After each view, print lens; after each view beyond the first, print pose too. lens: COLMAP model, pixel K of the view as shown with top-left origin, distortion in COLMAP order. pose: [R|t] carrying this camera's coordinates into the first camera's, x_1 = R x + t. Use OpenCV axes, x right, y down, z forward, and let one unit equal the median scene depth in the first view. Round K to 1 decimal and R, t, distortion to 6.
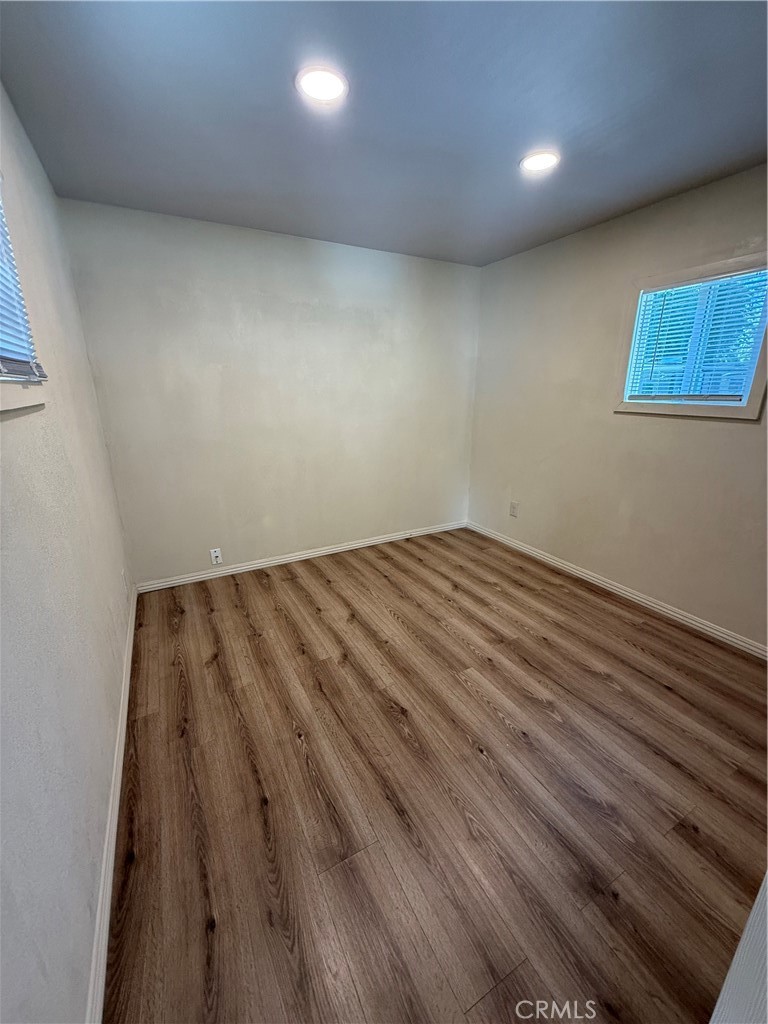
lens RADIAL K [[407.4, 0, 383.6], [0, 407.4, 513.7], [0, 0, 1]] dist [-0.001359, 0.000154]
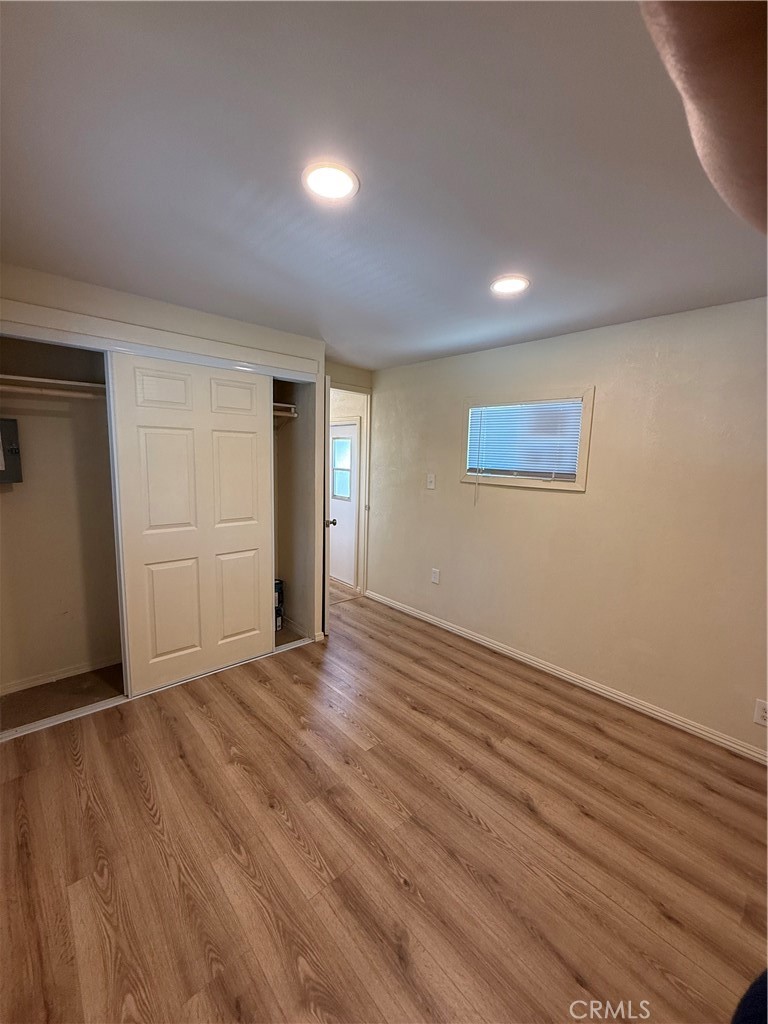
lens RADIAL K [[431.9, 0, 384.0], [0, 431.9, 512.0], [0, 0, 1]] dist [-0.001491, -0.000060]
pose [[-0.970234, 0.004753, -0.242123, 0.423363], [-0.097971, 0.906633, 0.410387, -0.598491], [0.221468, 0.421892, -0.879181, 1.676589]]
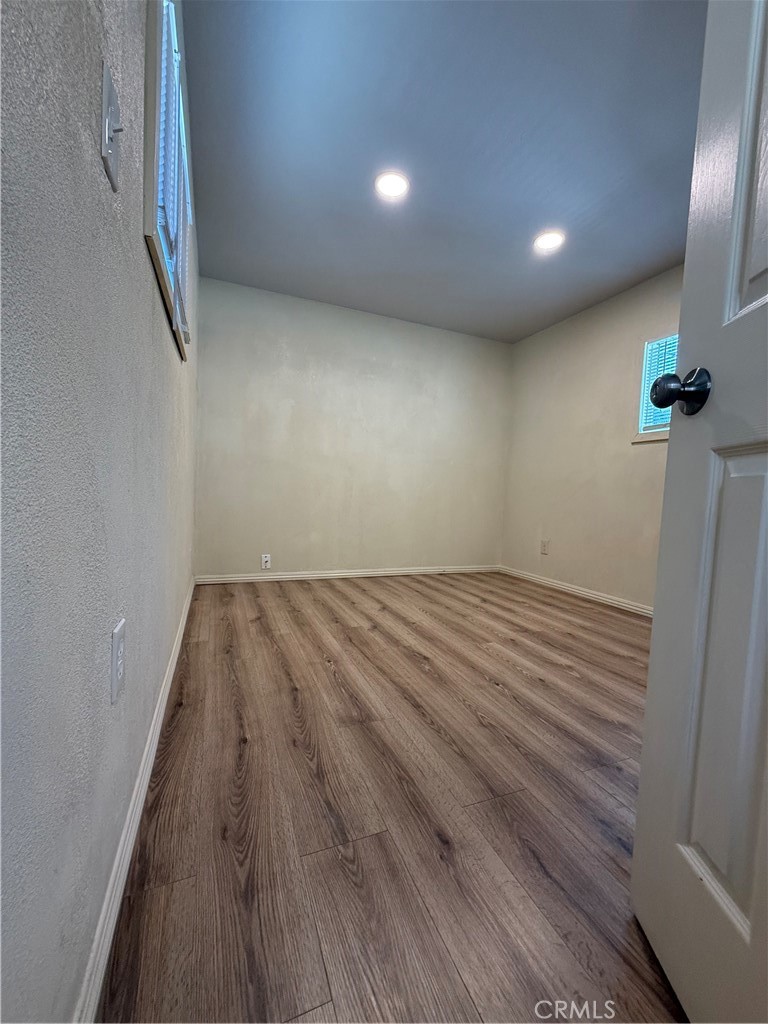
lens RADIAL K [[407.4, 0, 383.6], [0, 407.4, 513.7], [0, 0, 1]] dist [-0.001359, 0.000154]
pose [[0.993195, 0.049605, -0.105368, 0.027738], [-0.073480, 0.968846, -0.236511, 0.320645], [0.090353, 0.242644, 0.965899, -0.113048]]
